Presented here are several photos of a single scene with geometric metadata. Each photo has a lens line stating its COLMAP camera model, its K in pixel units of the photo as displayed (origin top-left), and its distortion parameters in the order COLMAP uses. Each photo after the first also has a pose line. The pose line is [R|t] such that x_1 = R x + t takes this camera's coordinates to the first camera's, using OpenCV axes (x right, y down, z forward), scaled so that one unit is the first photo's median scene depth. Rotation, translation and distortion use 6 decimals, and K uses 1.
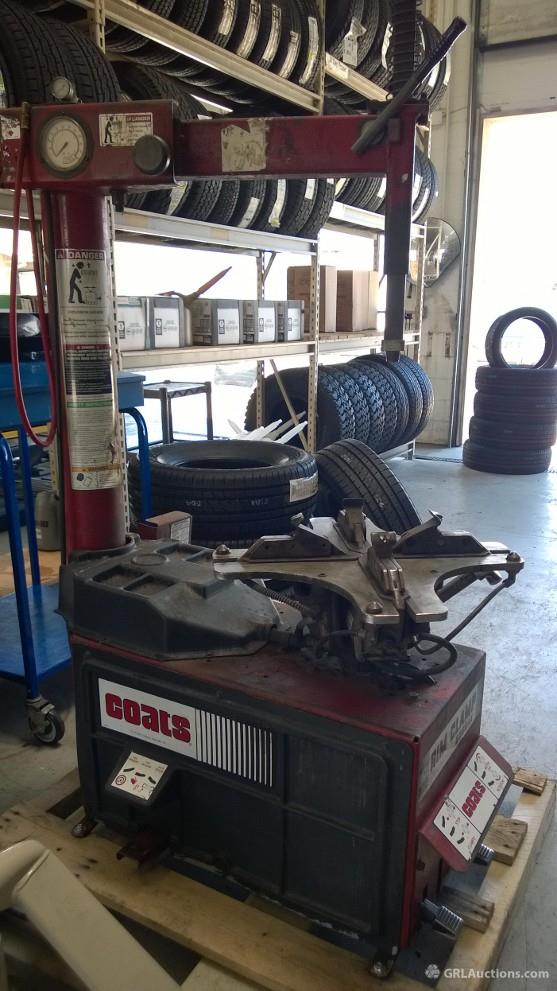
lens RADIAL K [[776.6, 0, 278.5], [0, 776.6, 495.5], [0, 0, 1]] dist [0.002150, -0.033671]
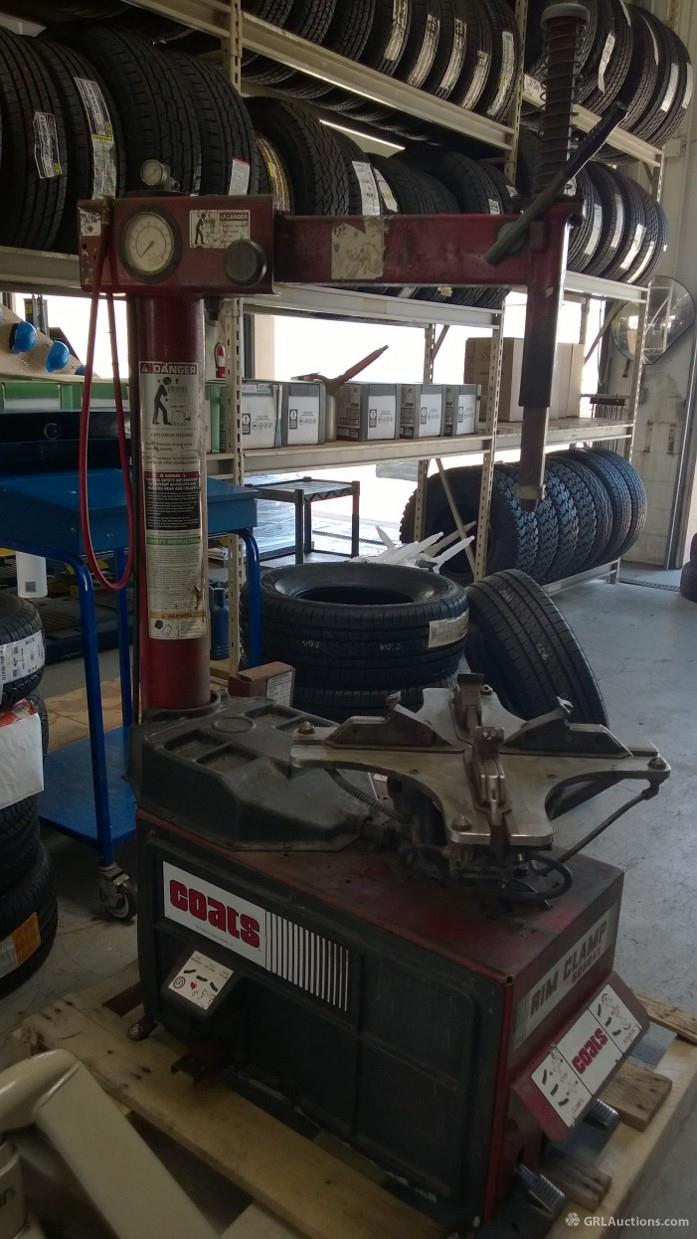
lens RADIAL K [[962.5, 0, 348.5], [0, 962.5, 619.5], [0, 0, 1]] dist [0.018192, -0.055231]
pose [[0.991456, 0.057421, -0.117125, 0.078364], [-0.055146, 0.998223, 0.022573, -0.065201], [0.118213, -0.015921, 0.992861, -0.033678]]
